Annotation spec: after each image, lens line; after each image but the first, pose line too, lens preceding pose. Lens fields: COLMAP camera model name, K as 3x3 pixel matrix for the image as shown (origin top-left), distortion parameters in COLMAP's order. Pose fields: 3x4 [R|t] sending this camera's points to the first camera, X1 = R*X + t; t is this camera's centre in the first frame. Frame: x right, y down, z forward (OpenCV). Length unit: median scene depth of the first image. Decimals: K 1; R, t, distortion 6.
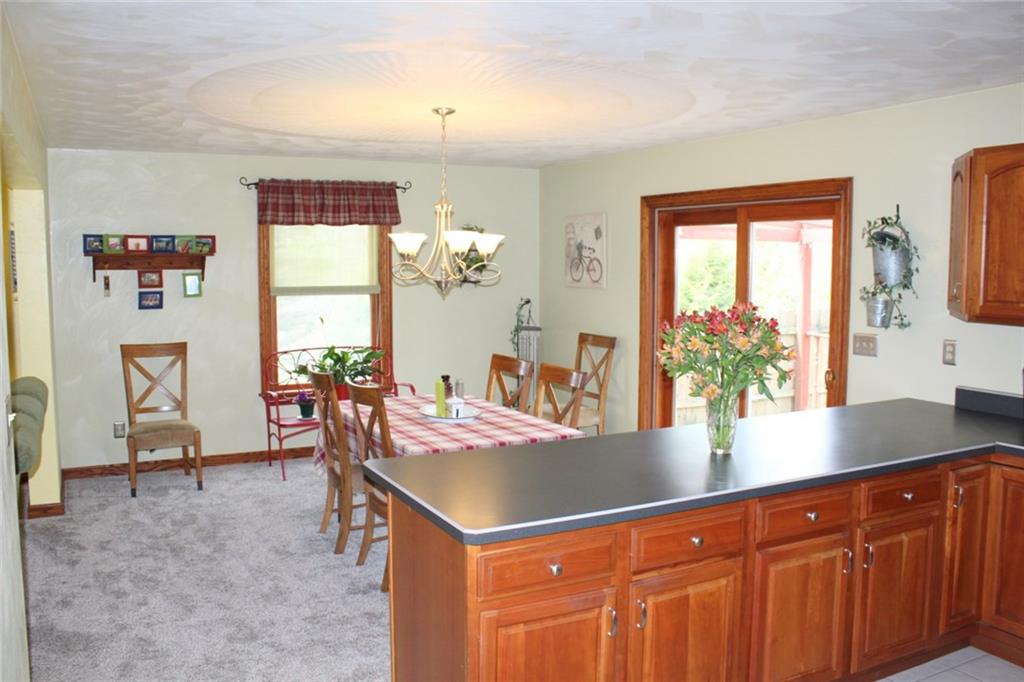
lens RADIAL K [[857.5, 0, 504.8], [0, 857.5, 332.2], [0, 0, 1]] dist [-0.137901, 0.100487]
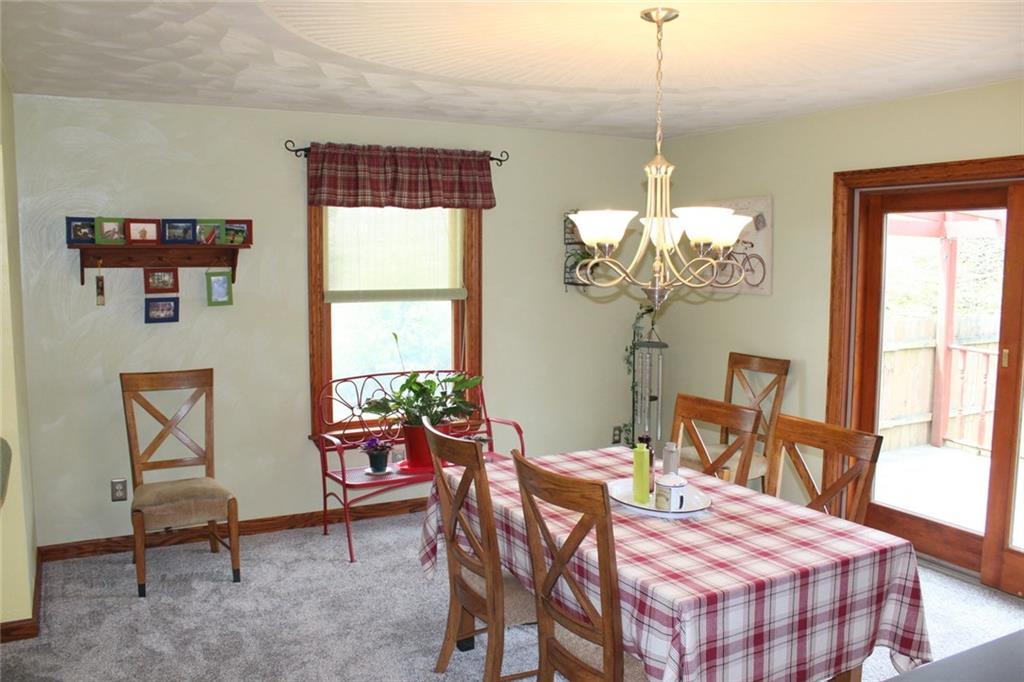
lens RADIAL K [[857.5, 0, 517.4], [0, 857.5, 337.7], [0, 0, 1]] dist [-0.137901, 0.100487]
pose [[0.999734, 0.001825, 0.023012, -0.130929], [-0.002074, 0.999940, 0.010801, -0.021970], [-0.022991, -0.010846, 0.999677, 0.268248]]
